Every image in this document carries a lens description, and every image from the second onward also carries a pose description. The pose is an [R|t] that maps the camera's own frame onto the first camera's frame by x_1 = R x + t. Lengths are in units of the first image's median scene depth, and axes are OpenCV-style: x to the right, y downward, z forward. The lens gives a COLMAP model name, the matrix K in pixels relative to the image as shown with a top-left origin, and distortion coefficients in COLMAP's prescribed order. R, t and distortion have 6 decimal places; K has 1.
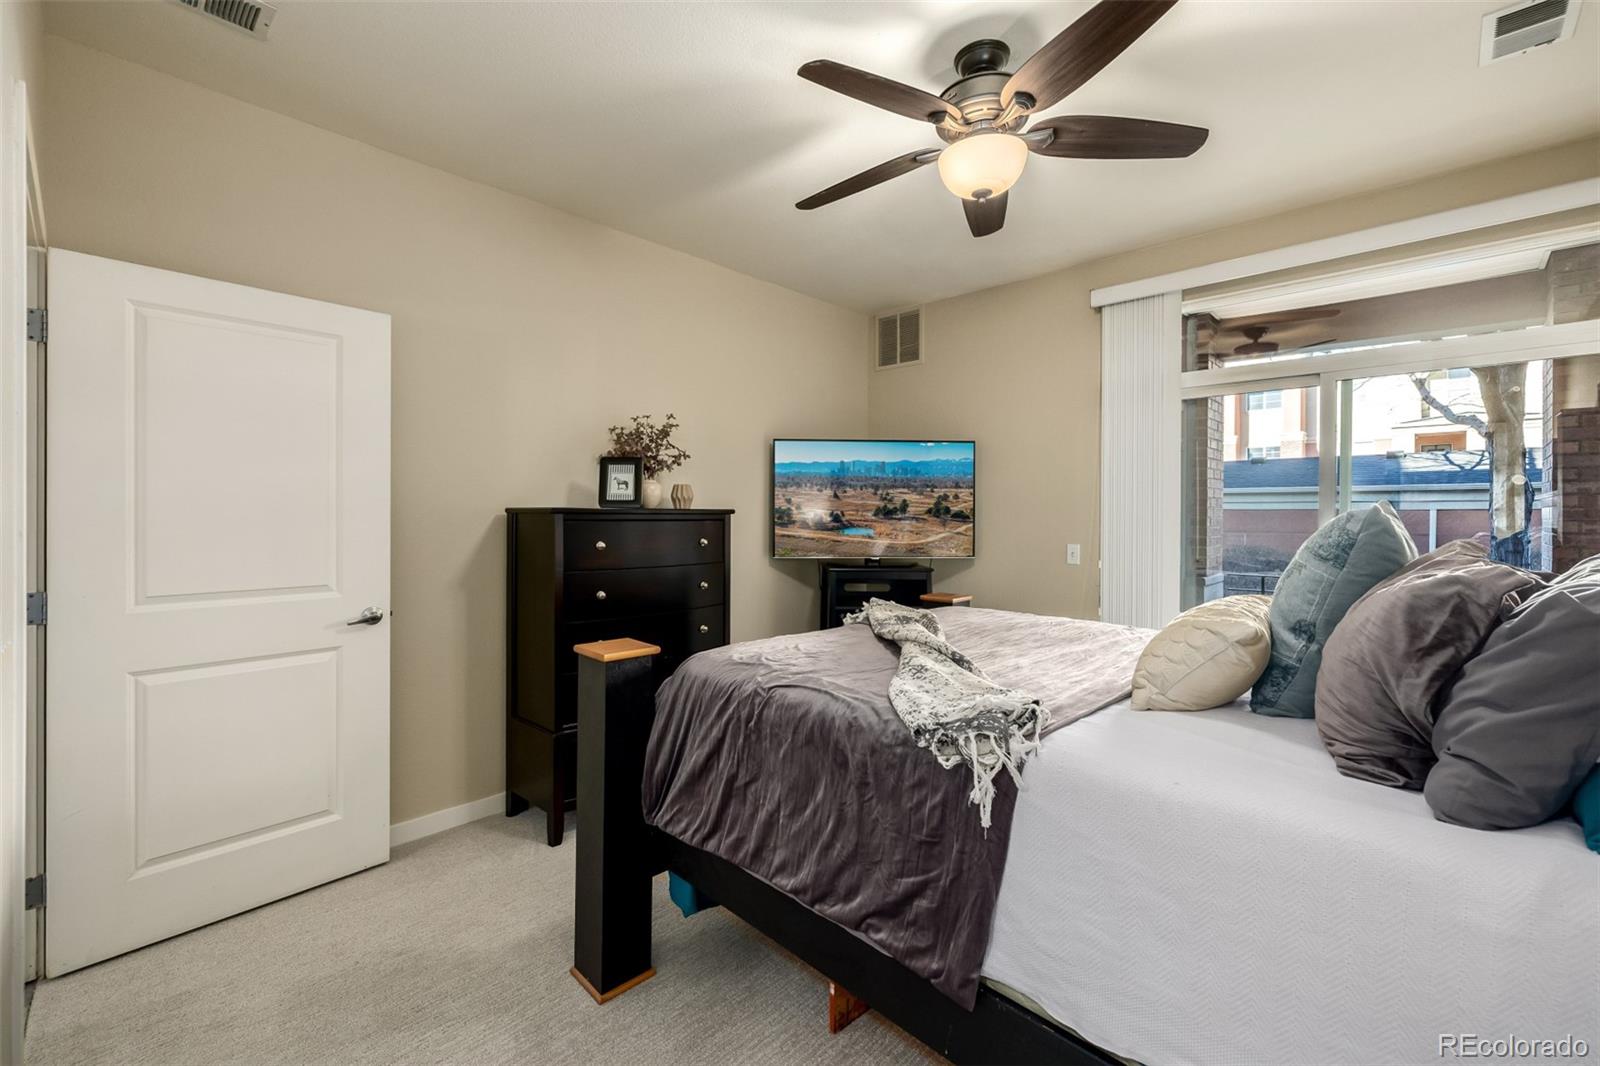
lens RADIAL K [[675.2, 0, 794.0], [0, 675.2, 520.0], [0, 0, 1]] dist [0.000370, 0.000112]
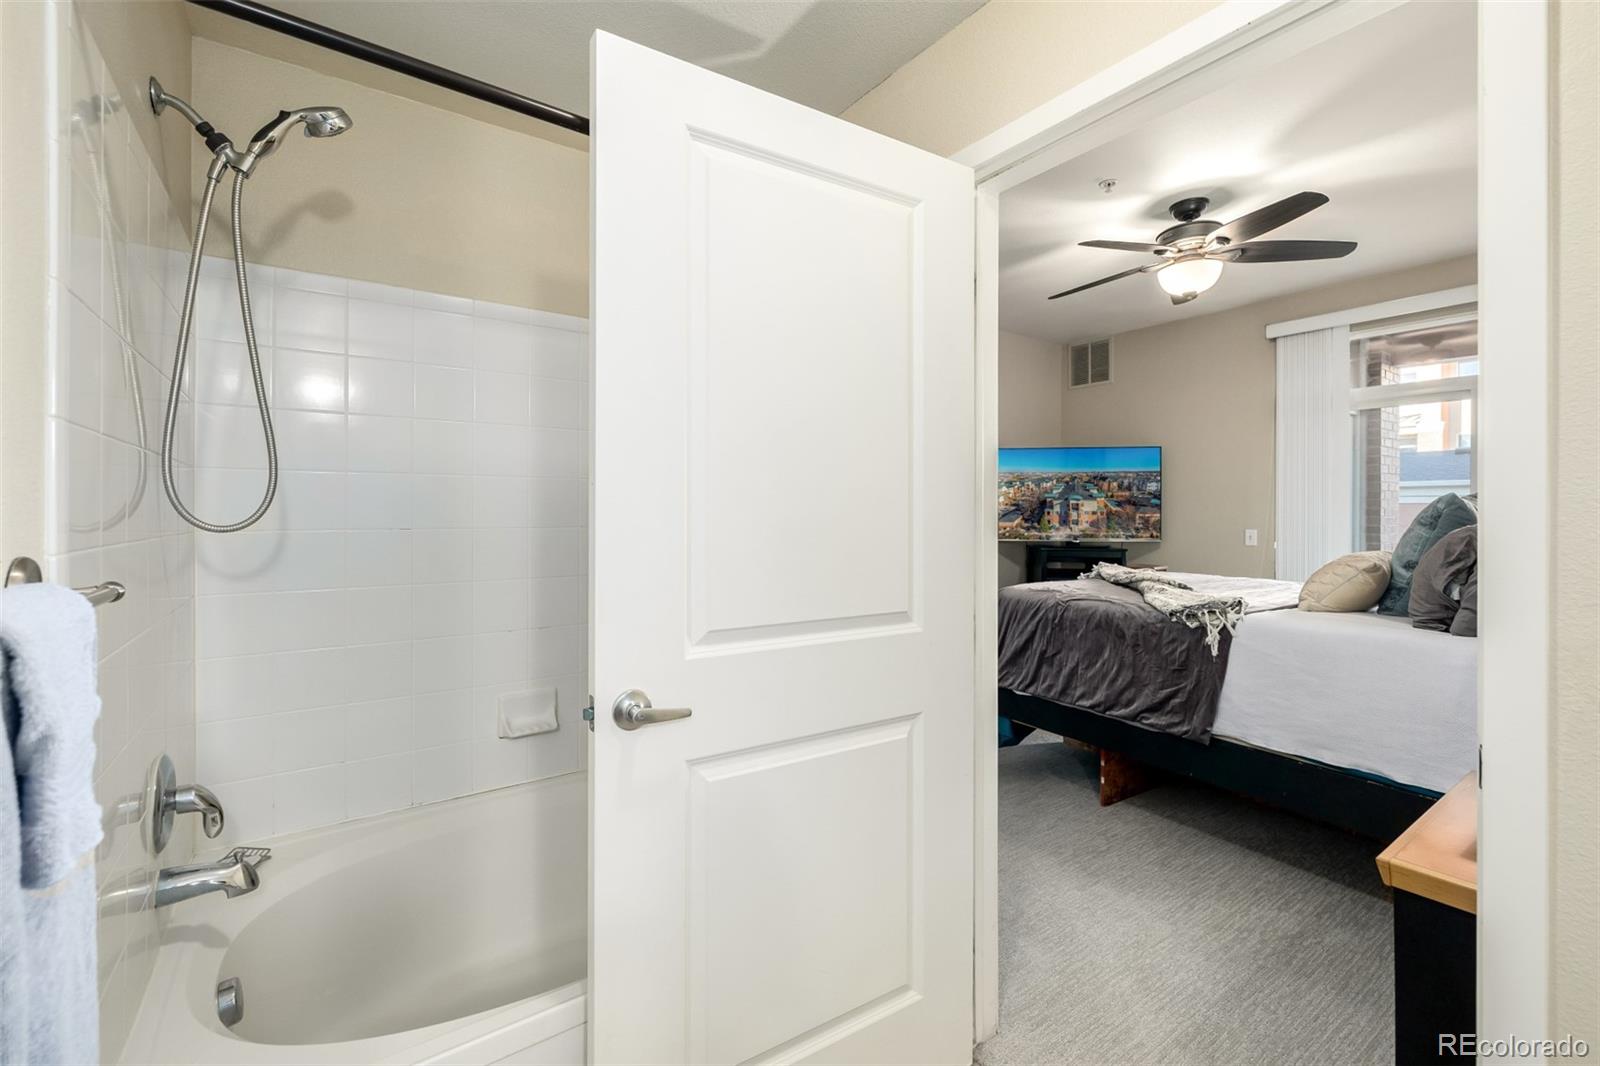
lens RADIAL K [[653.6, 0, 806.5], [0, 653.6, 515.4], [0, 0, 1]] dist [0.000518, 0.000164]
pose [[0.981157, -0.003259, -0.193184, -0.301349], [0.002683, 0.999991, -0.003242, 0.024082], [0.193193, 0.002663, 0.981157, -0.649407]]
